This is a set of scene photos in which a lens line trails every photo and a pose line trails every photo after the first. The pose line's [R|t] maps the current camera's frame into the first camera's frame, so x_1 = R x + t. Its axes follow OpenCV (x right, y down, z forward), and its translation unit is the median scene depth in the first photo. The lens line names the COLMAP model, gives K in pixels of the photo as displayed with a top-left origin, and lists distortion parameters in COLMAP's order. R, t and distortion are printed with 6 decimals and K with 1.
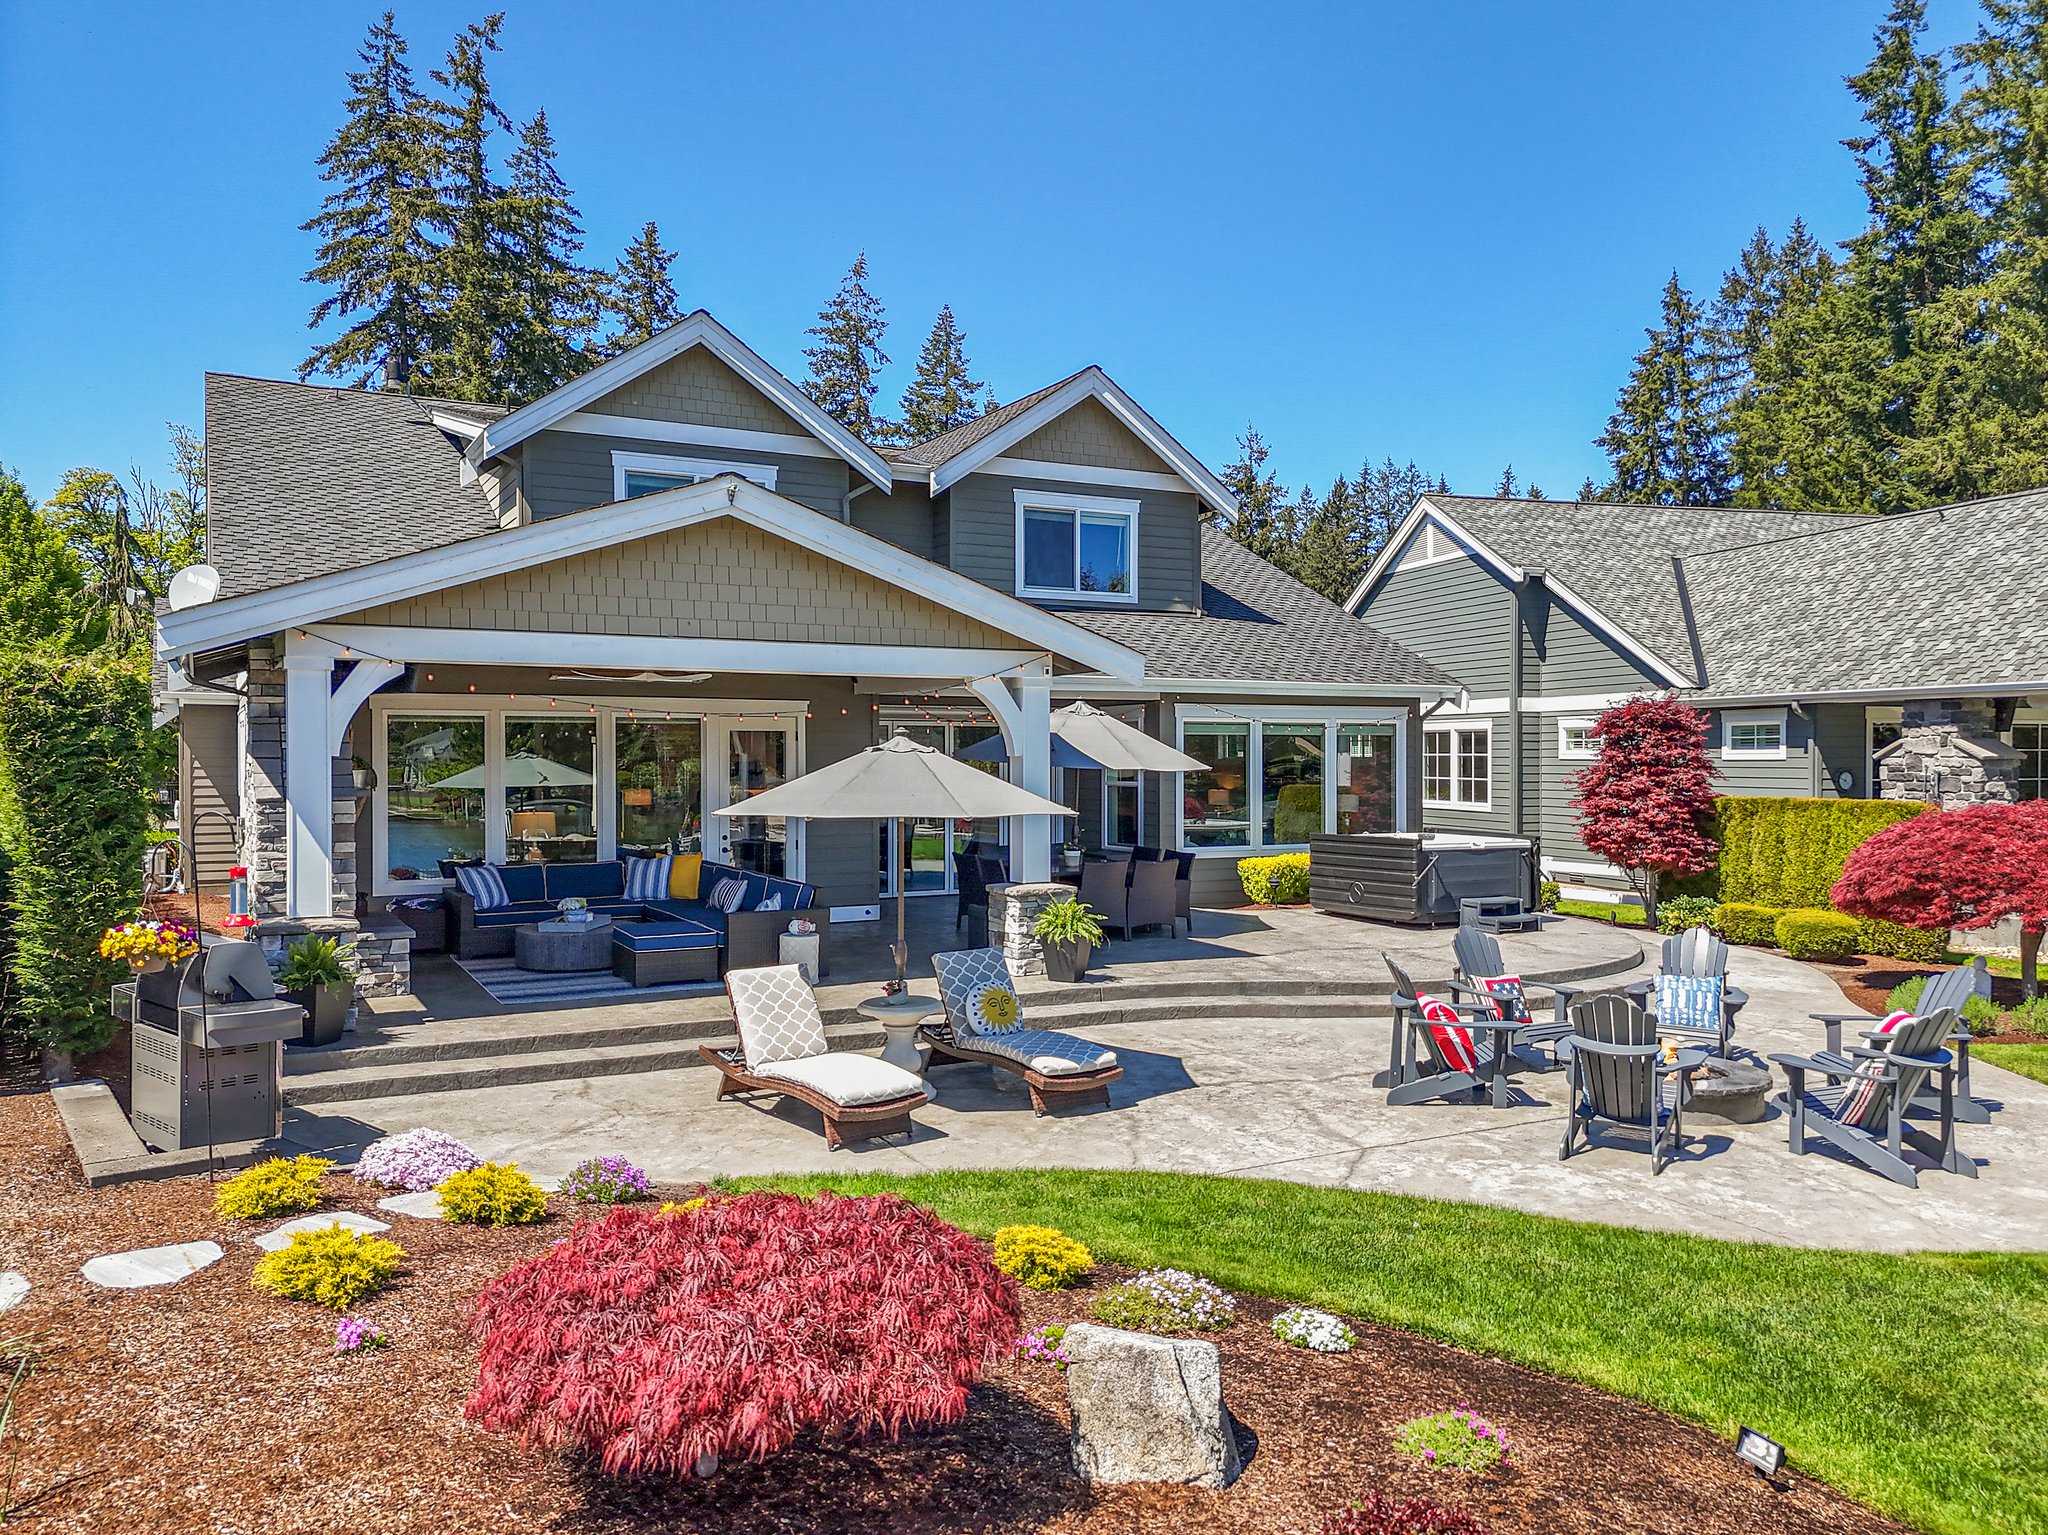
lens RADIAL K [[1500.6, 0, 1024.0], [0, 1500.6, 767.5], [0, 0, 1]] dist [0.068438, -0.065150]
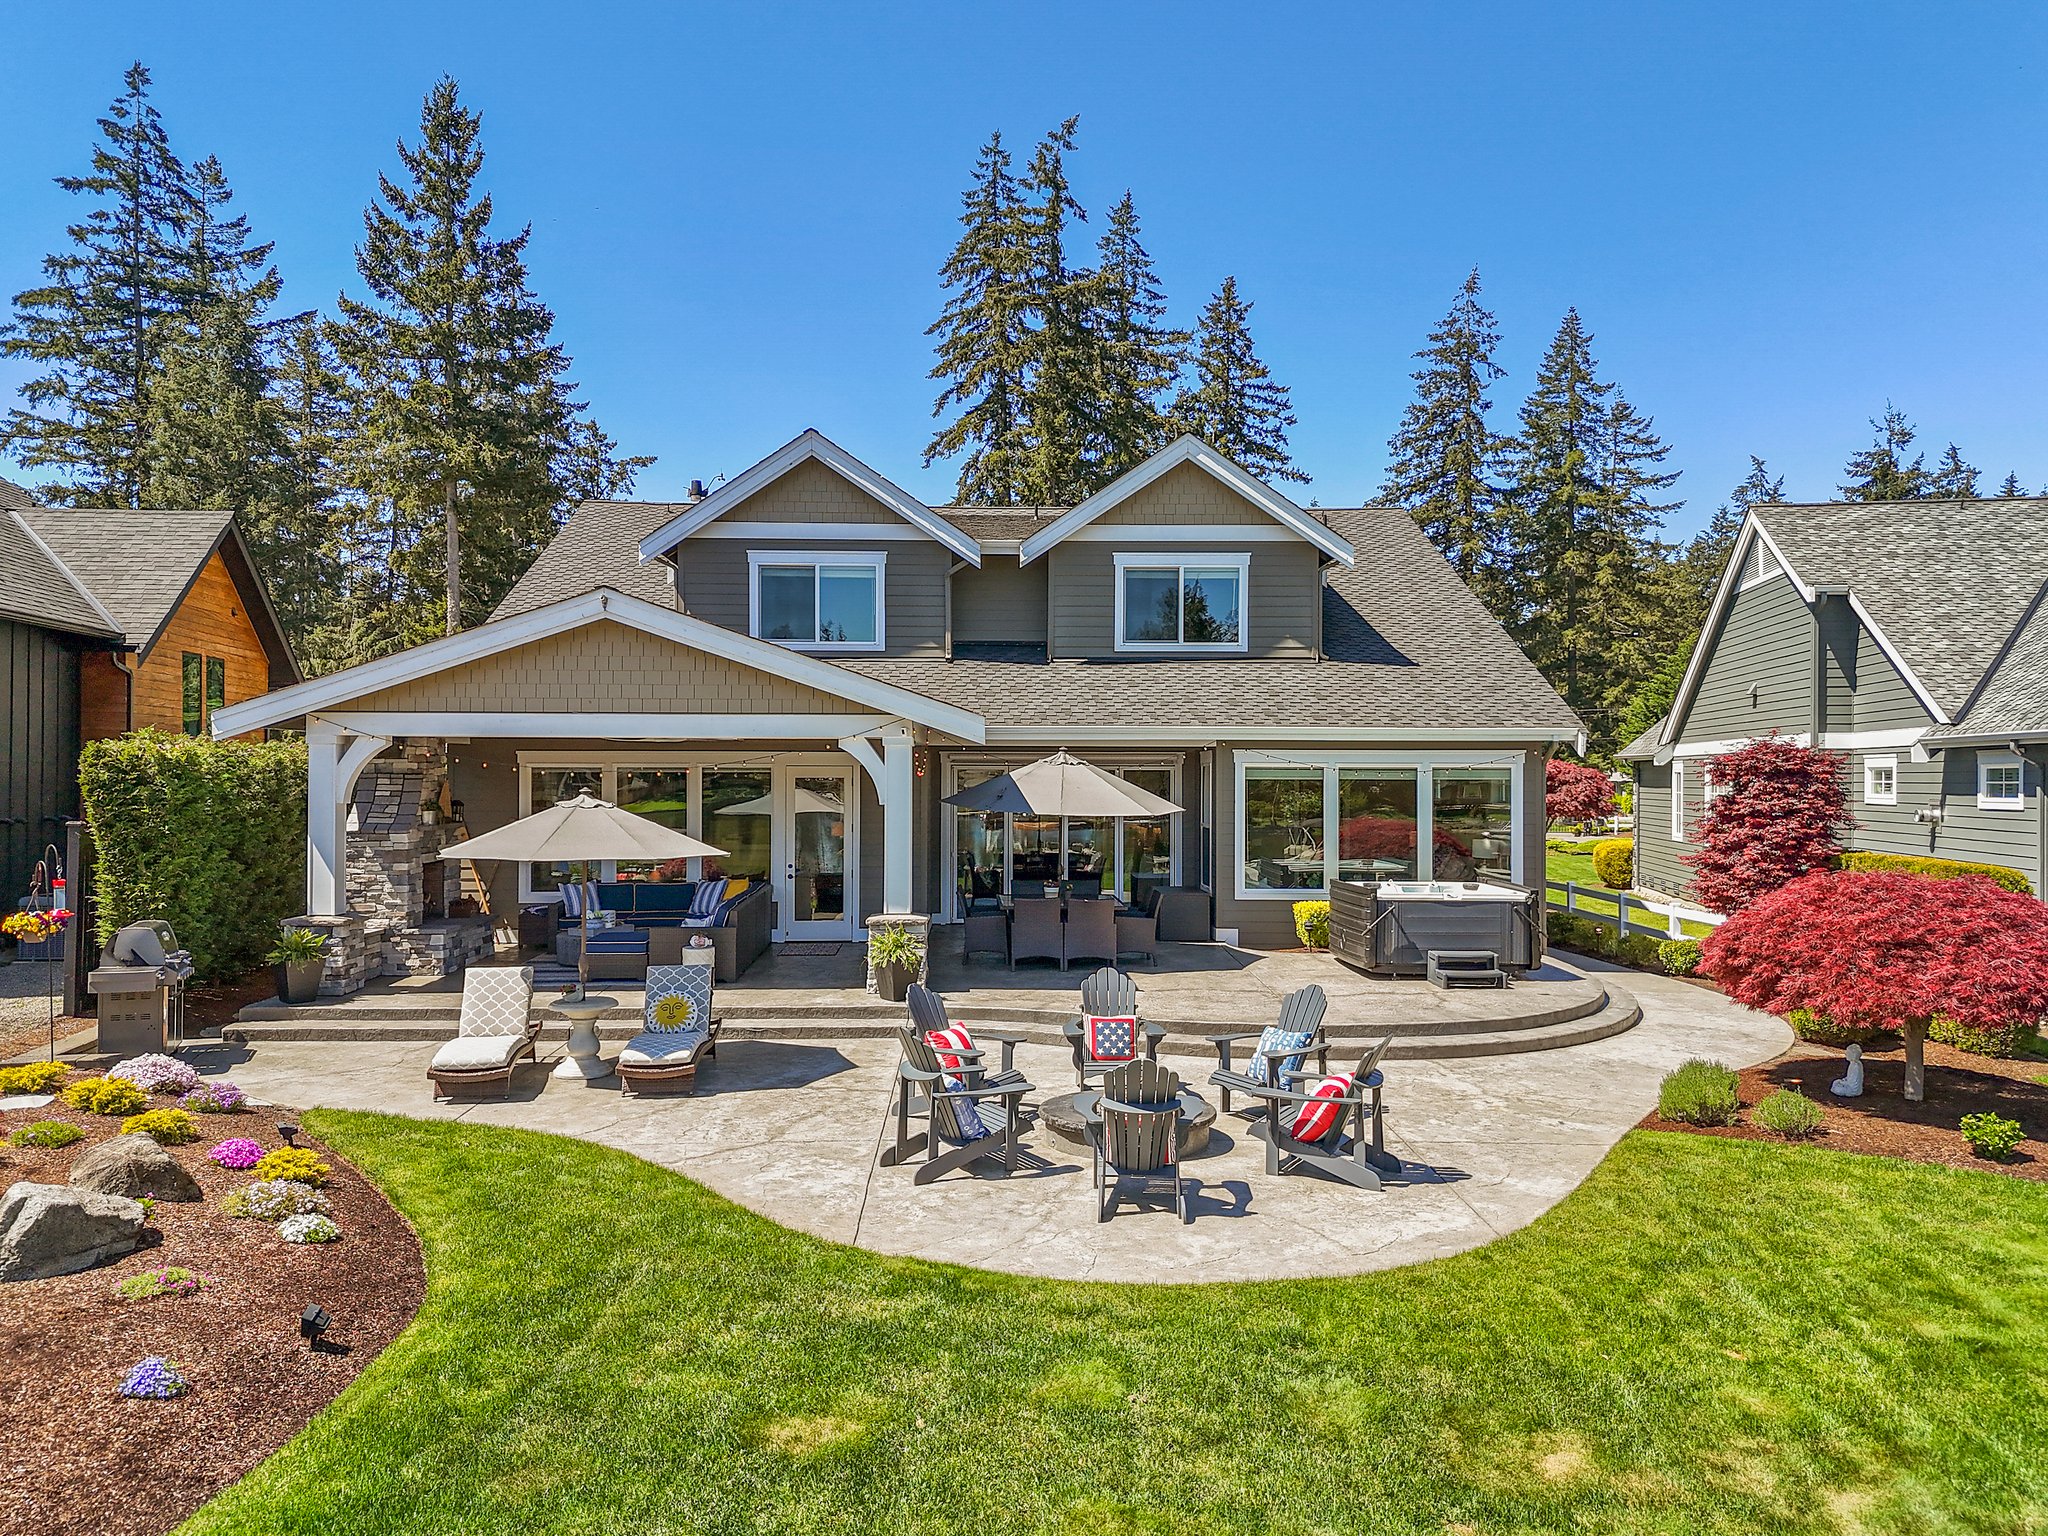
lens RADIAL K [[1500.6, 0, 1024.0], [0, 1500.6, 768.0], [0, 0, 1]] dist [0.068438, -0.065150]
pose [[0.896315, 0.000288, -0.443419, 0.305397], [-0.007153, 0.999879, -0.013809, -0.010362], [0.443361, 0.015549, 0.896208, 0.000635]]
